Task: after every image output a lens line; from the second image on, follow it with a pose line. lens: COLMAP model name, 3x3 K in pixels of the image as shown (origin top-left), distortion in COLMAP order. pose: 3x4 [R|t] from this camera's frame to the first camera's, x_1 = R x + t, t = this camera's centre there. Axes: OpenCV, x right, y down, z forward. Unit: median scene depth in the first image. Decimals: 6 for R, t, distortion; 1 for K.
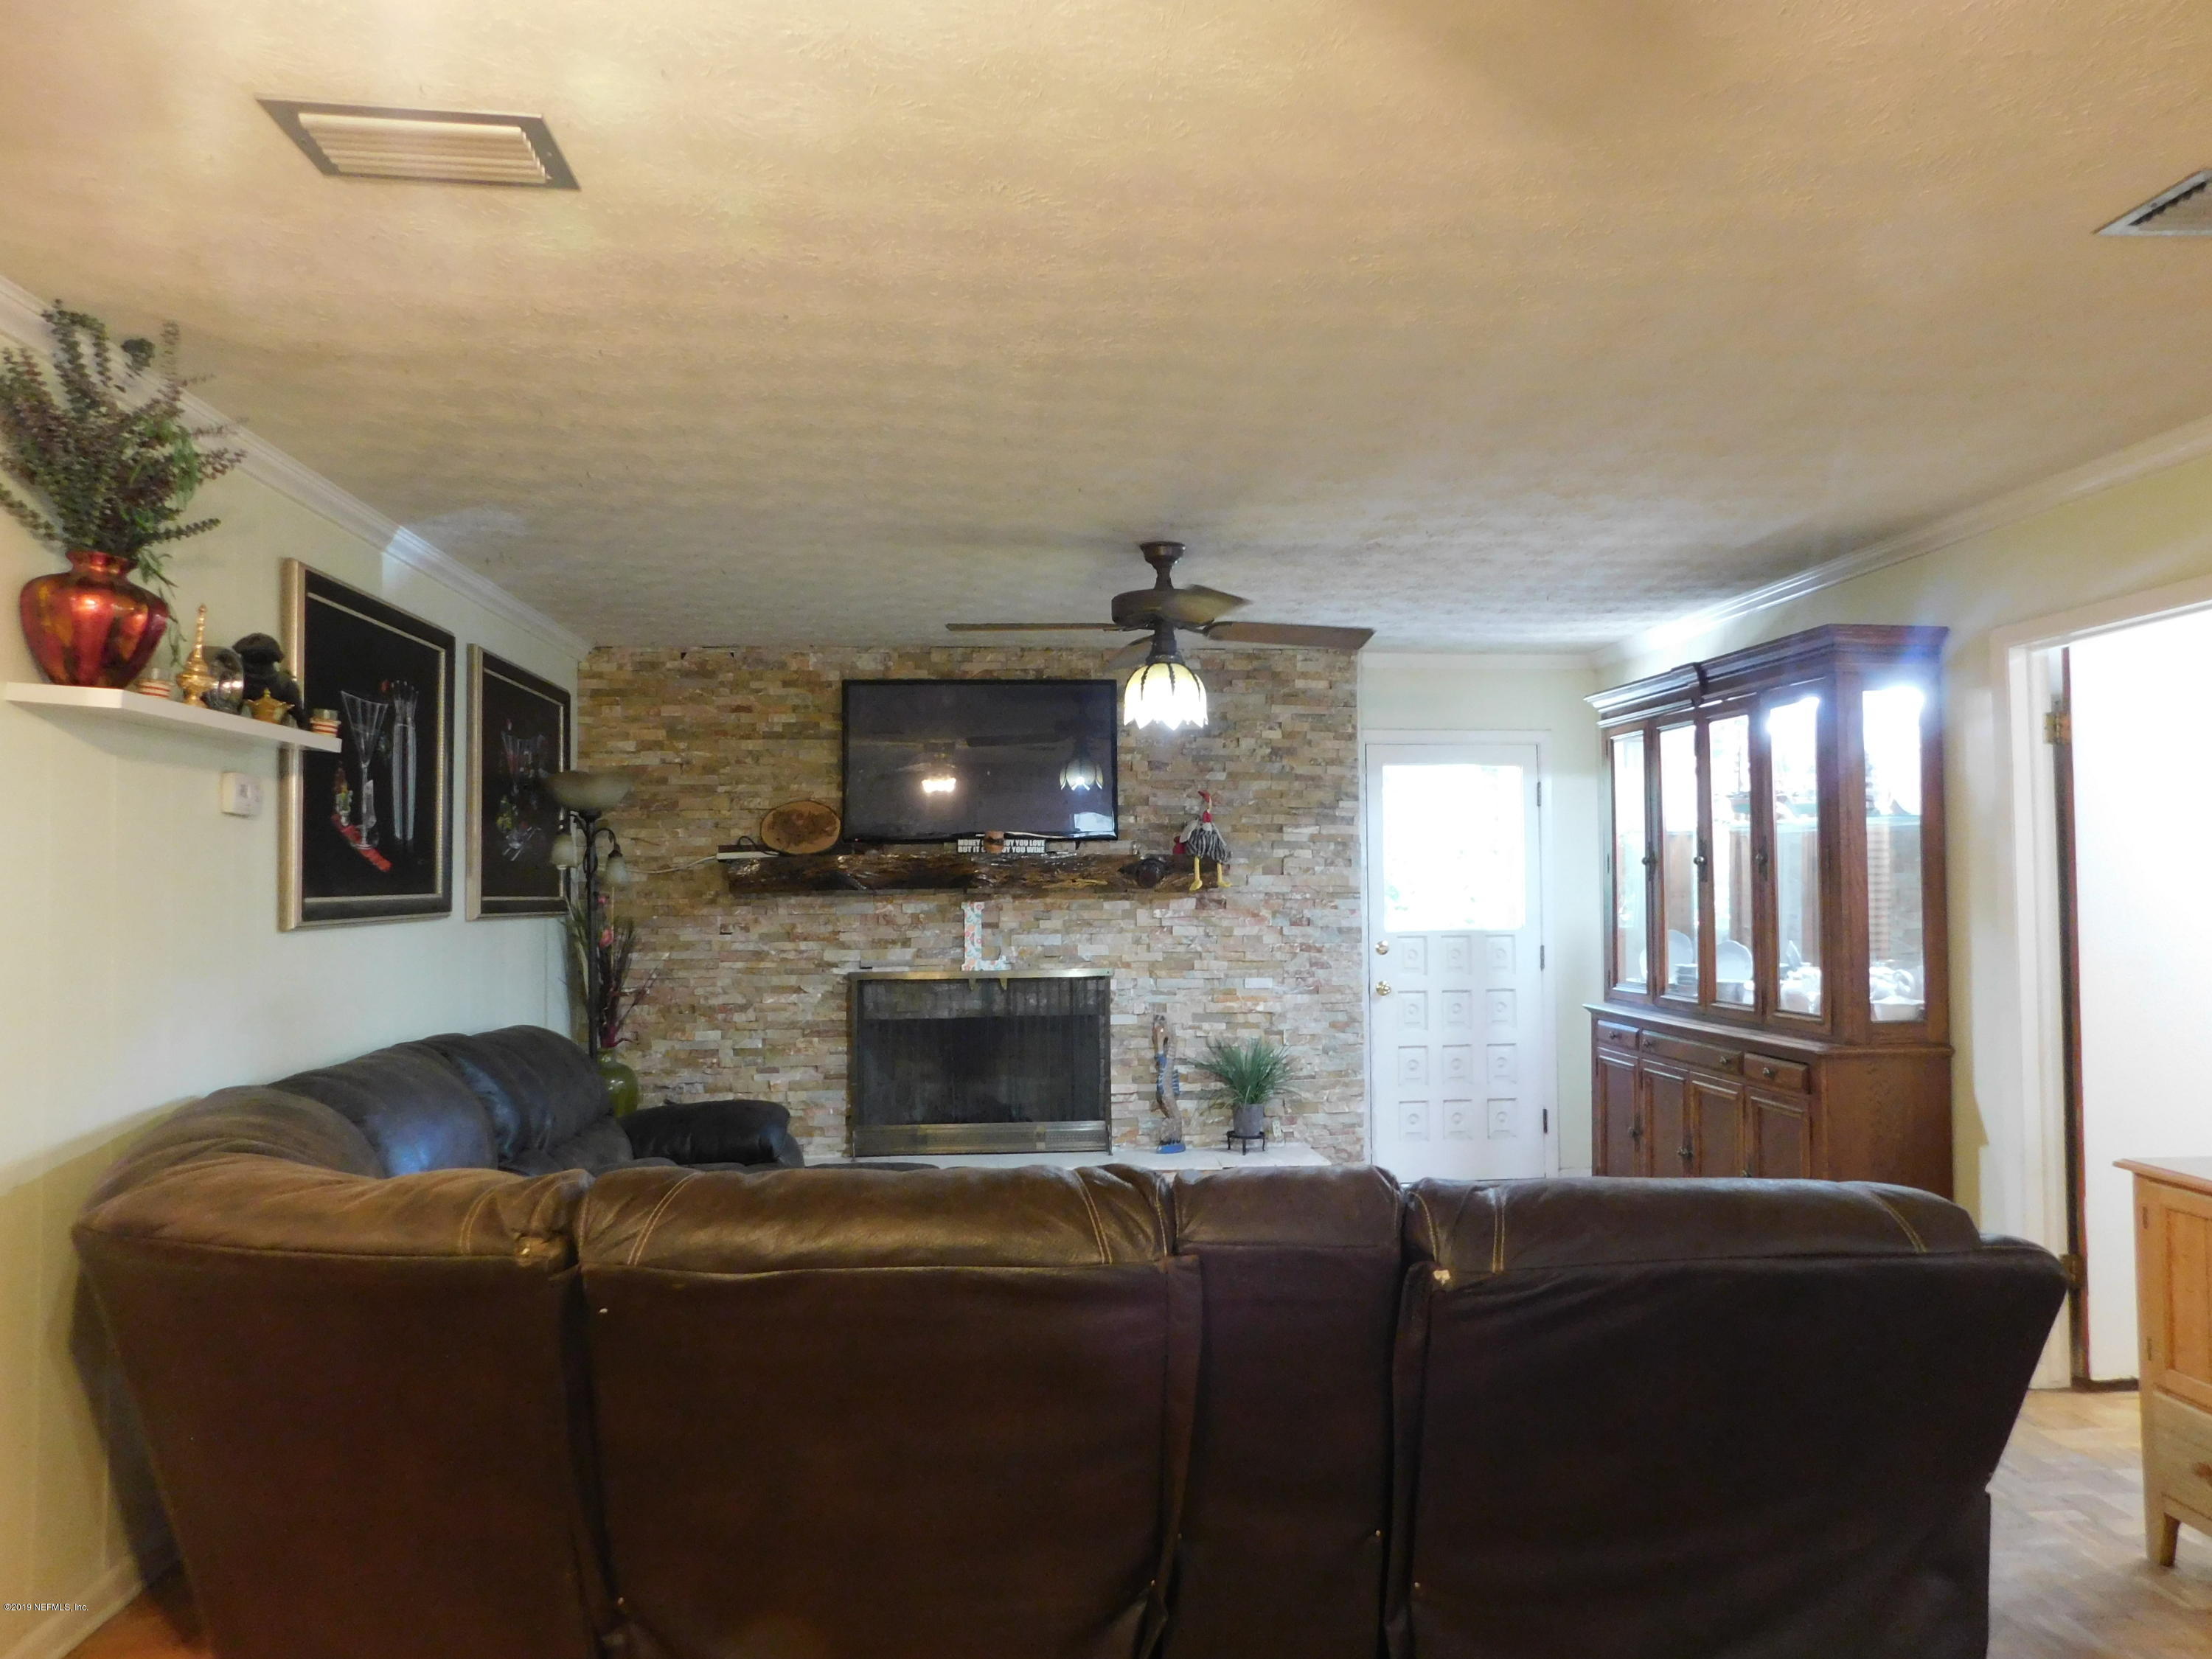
lens RADIAL K [[1462.5, 0, 1113.5], [0, 1462.5, 832.4], [0, 0, 1]] dist [-0.069818, 0.055195]
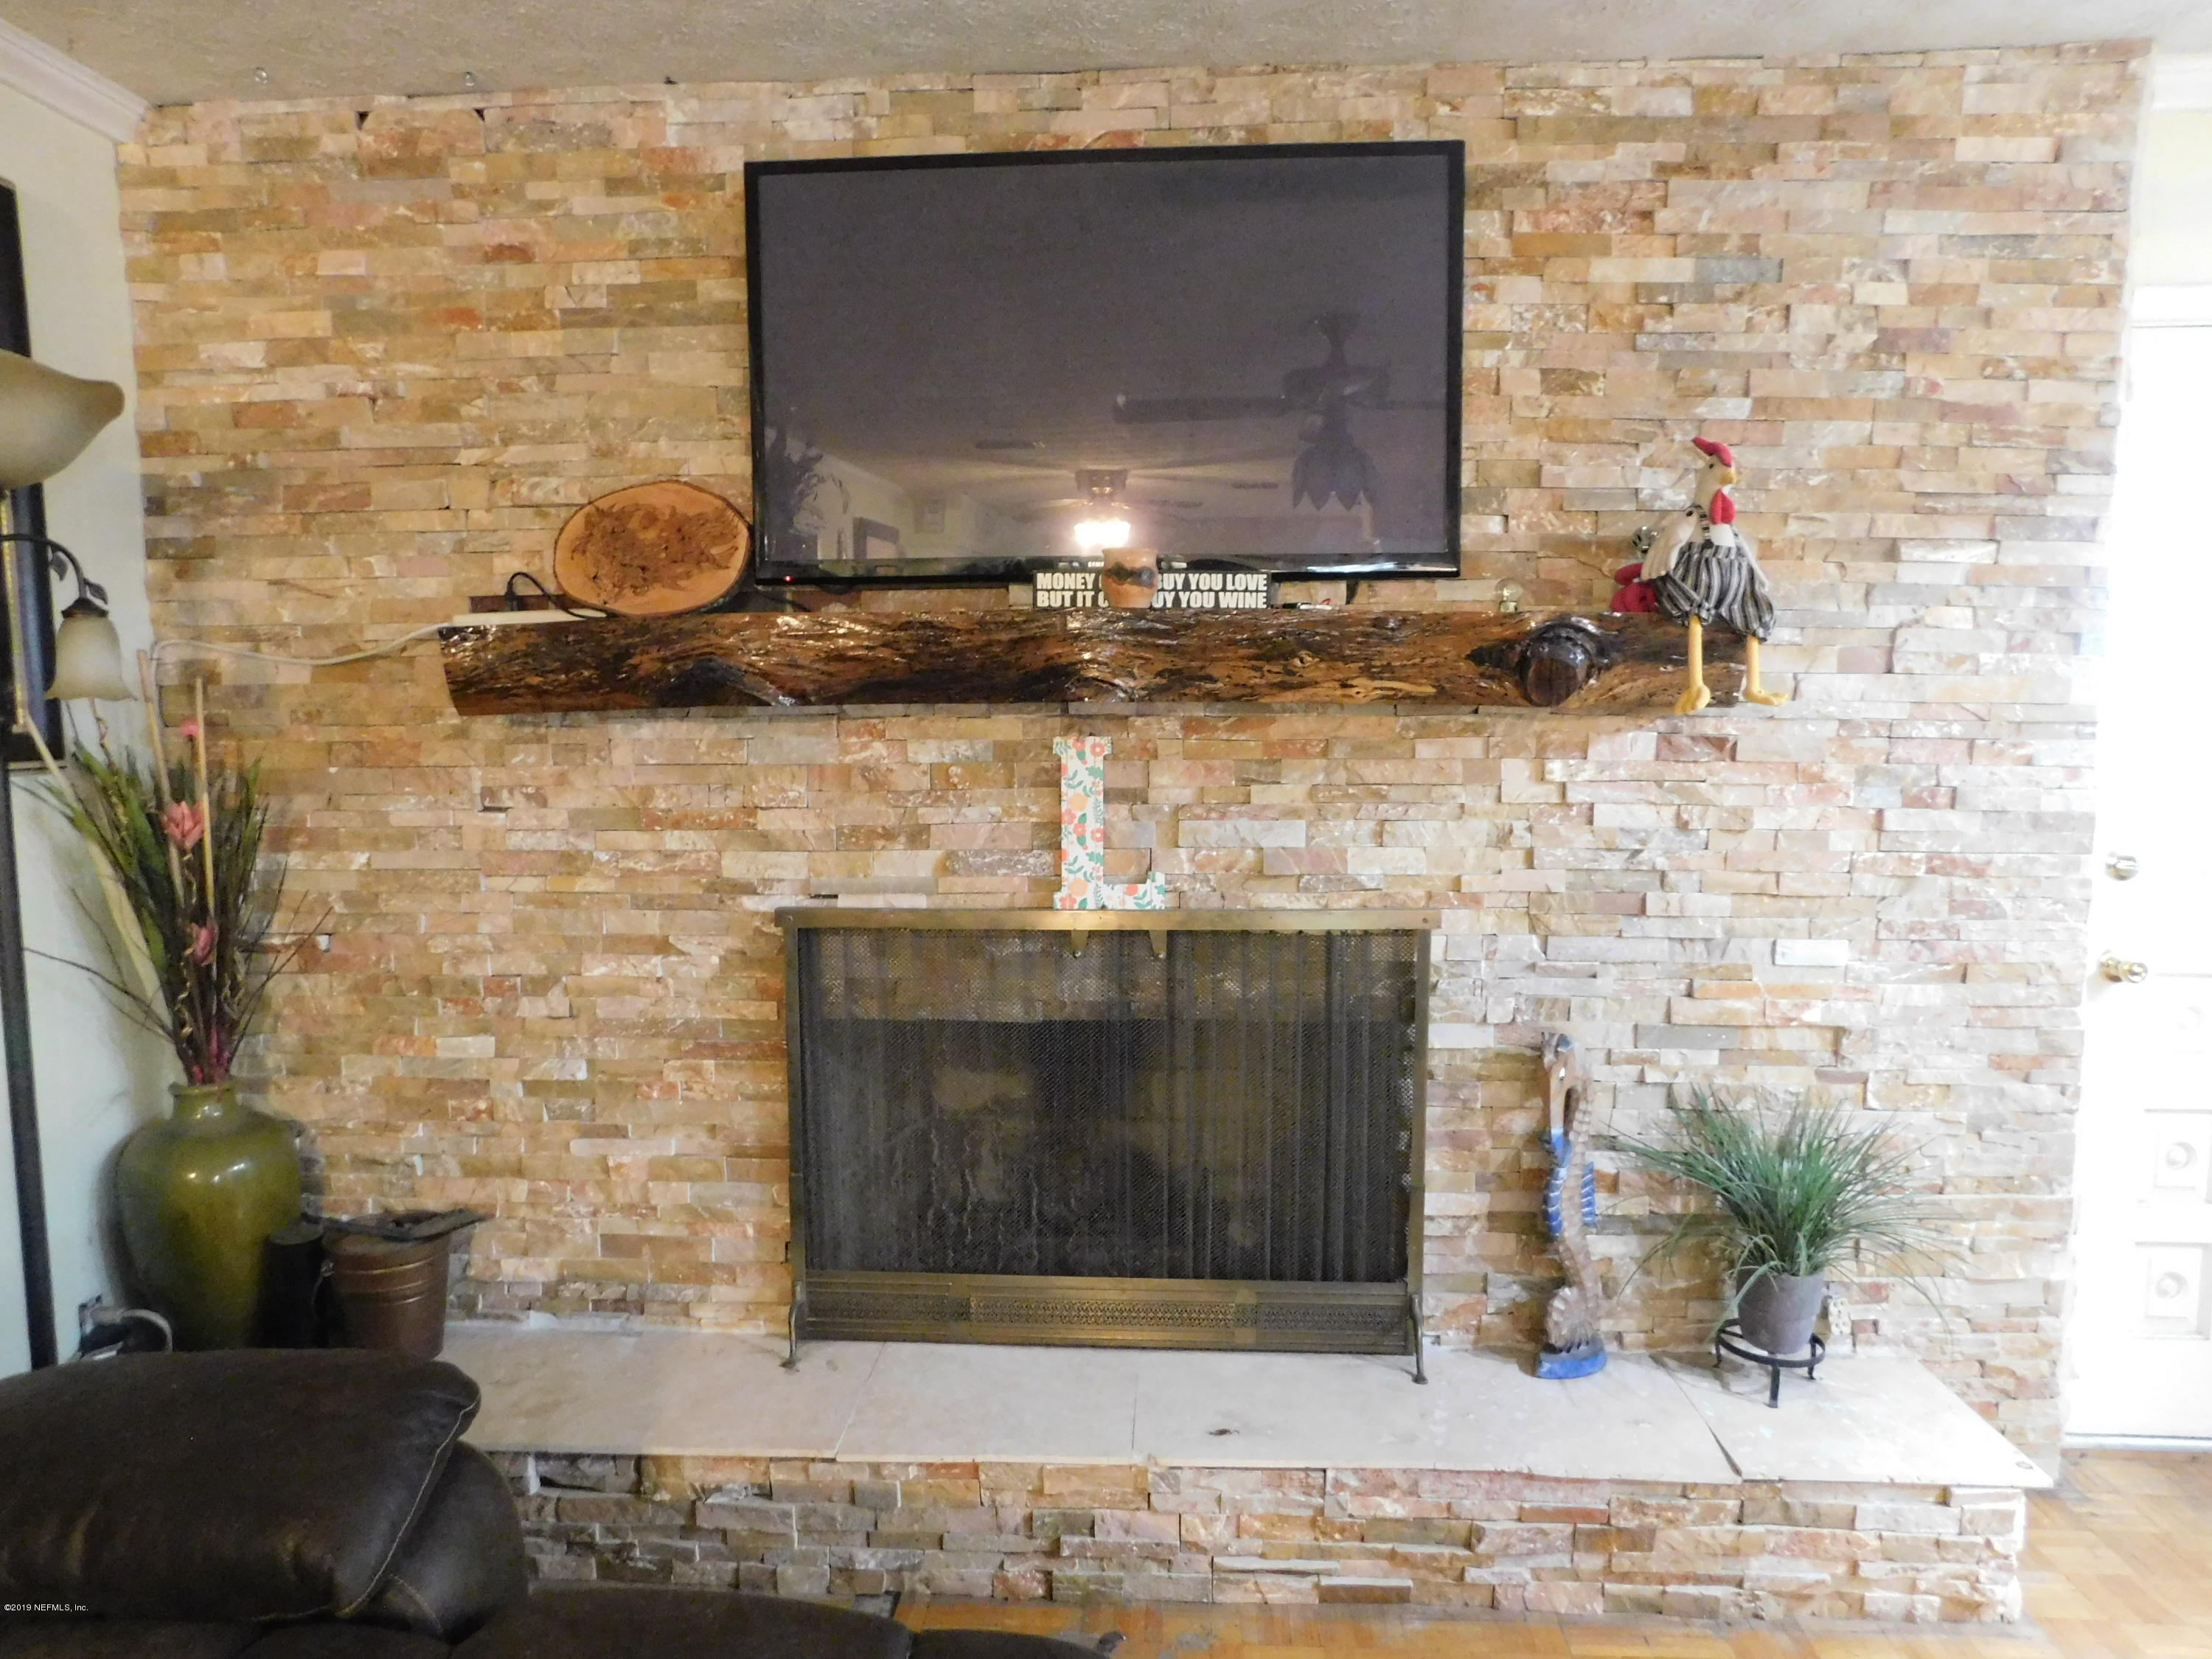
lens RADIAL K [[1462.5, 0, 1113.5], [0, 1462.5, 832.4], [0, 0, 1]] dist [-0.069818, 0.055195]
pose [[0.988899, 0.019402, -0.147319, -0.029283], [0.000524, 0.990977, 0.134027, 0.020434], [0.148590, -0.132617, 0.979966, 0.616490]]
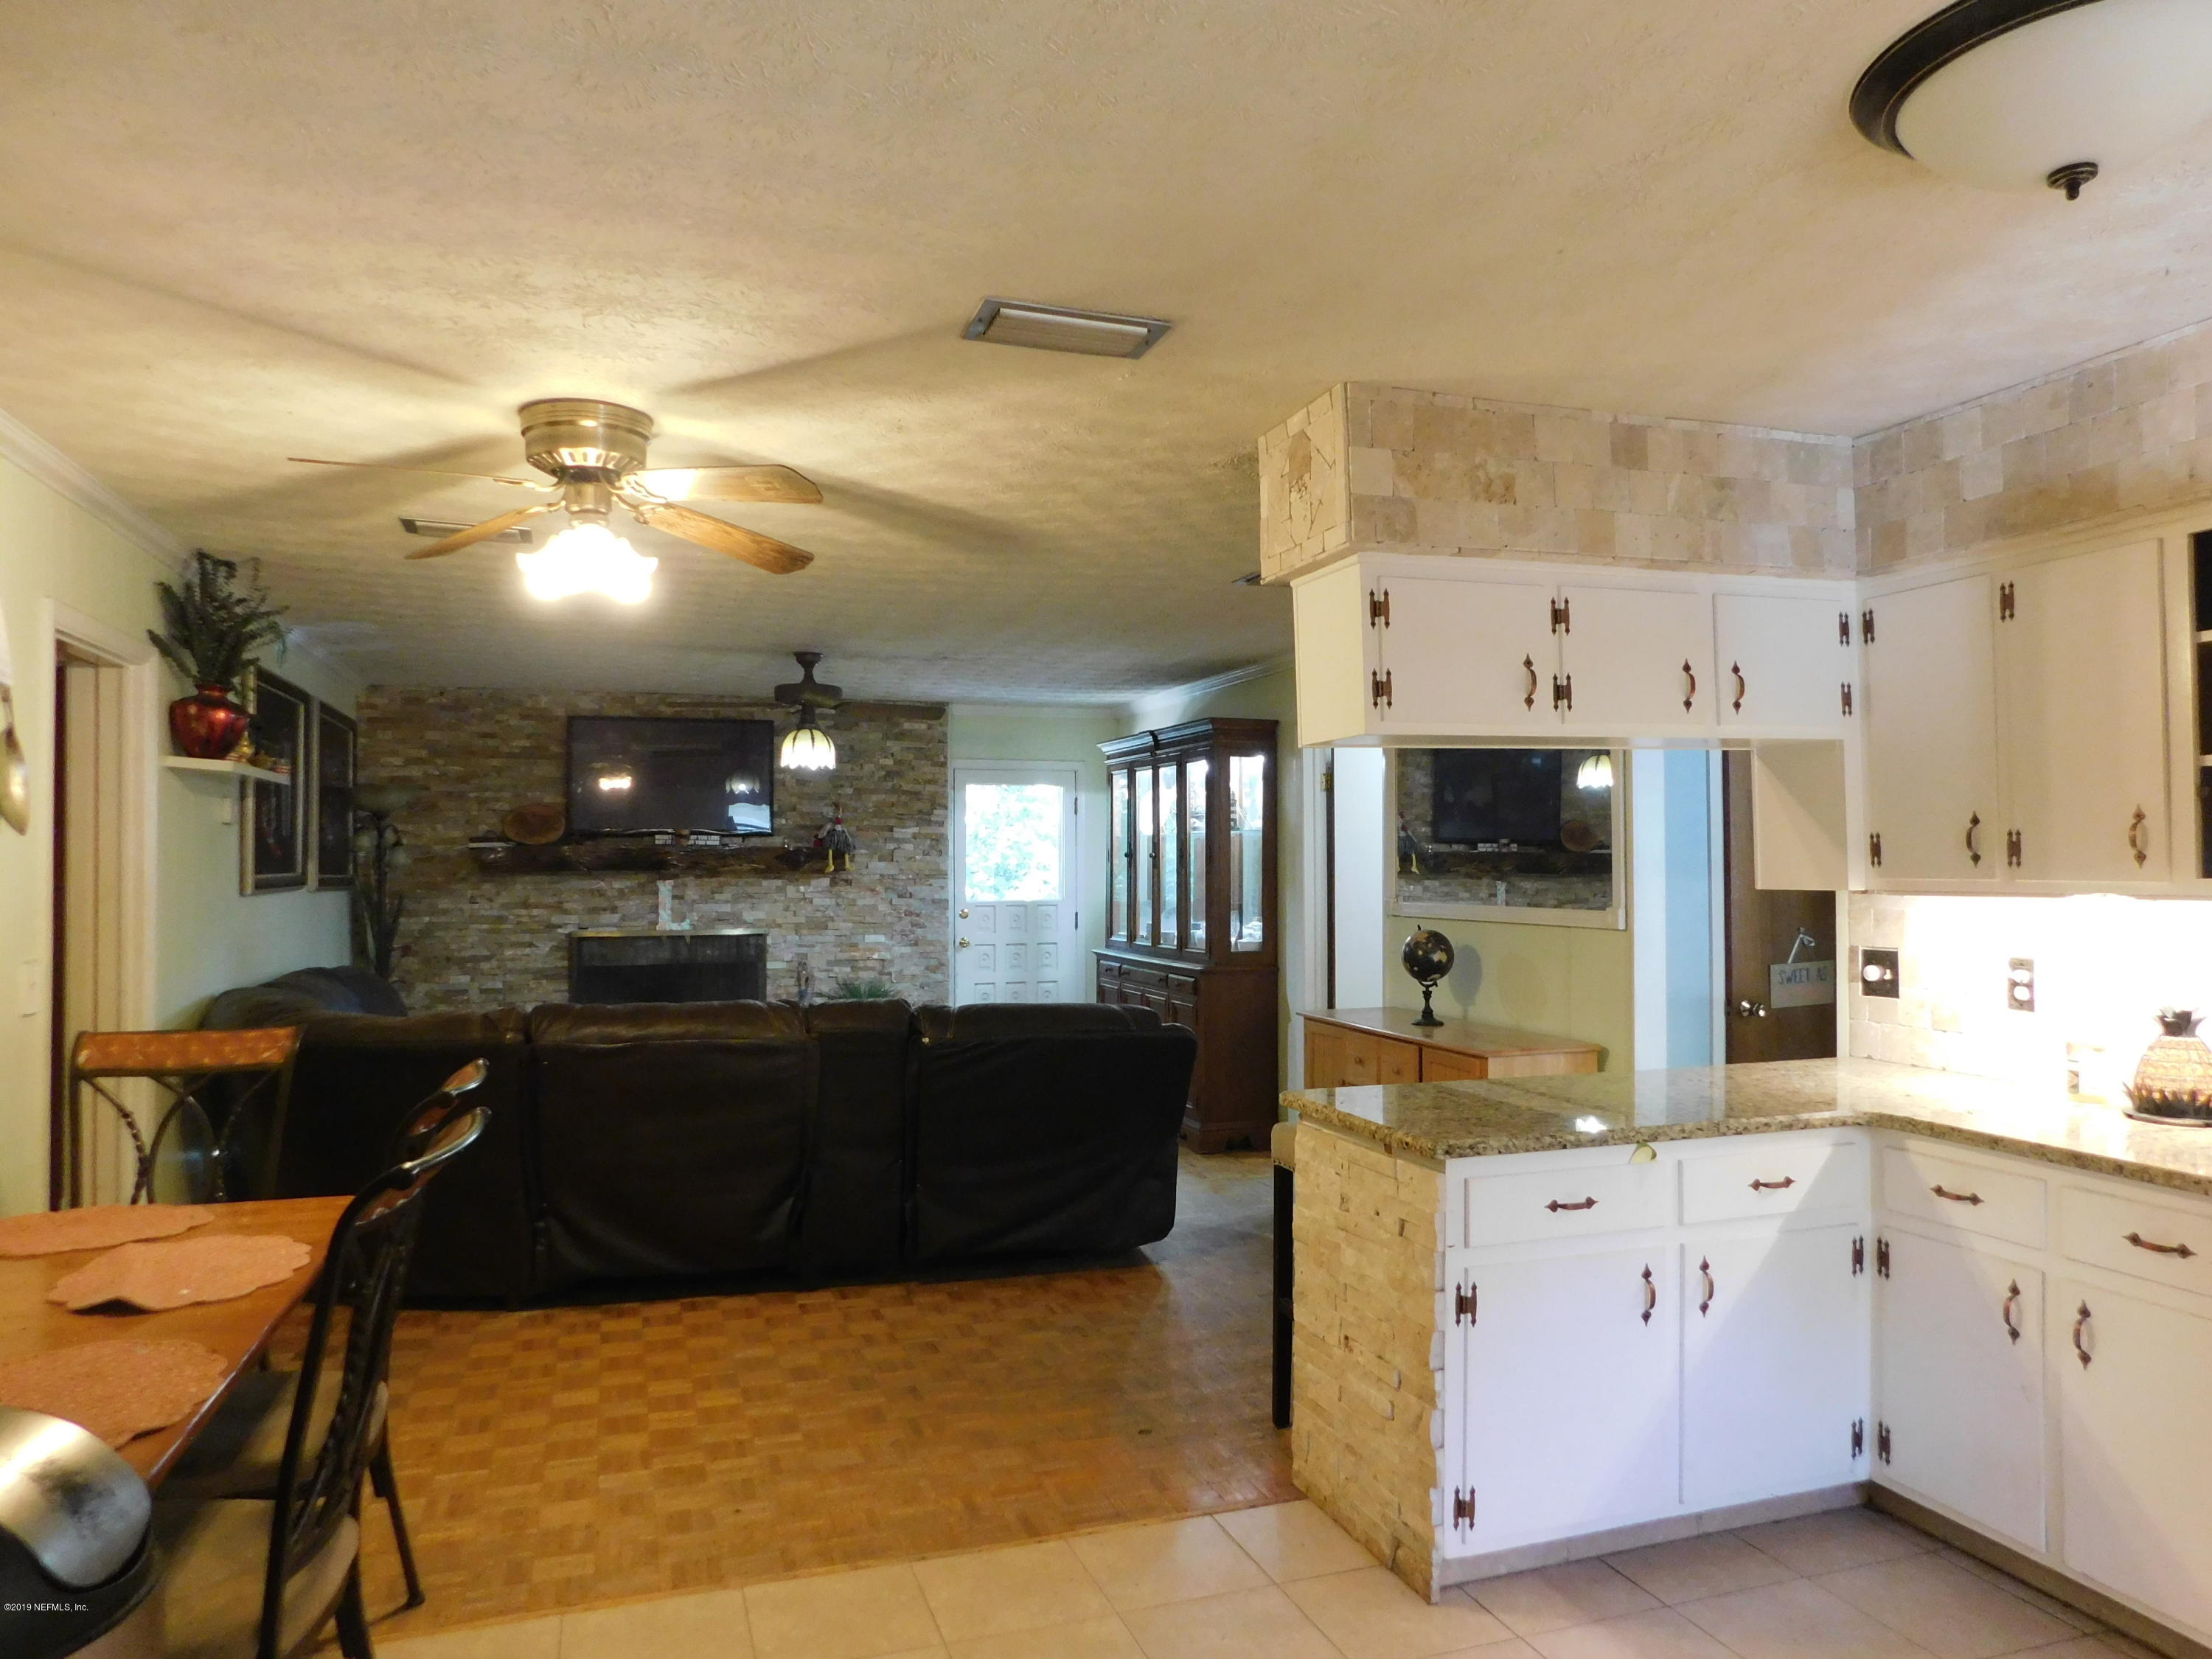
lens RADIAL K [[1462.5, 0, 1113.5], [0, 1462.5, 832.4], [0, 0, 1]] dist [-0.069818, 0.055195]
pose [[0.971161, 0.010770, 0.238180, -0.013058], [-0.013677, 0.999851, 0.010553, -0.017419], [-0.238031, -0.013506, 0.971164, -0.427167]]
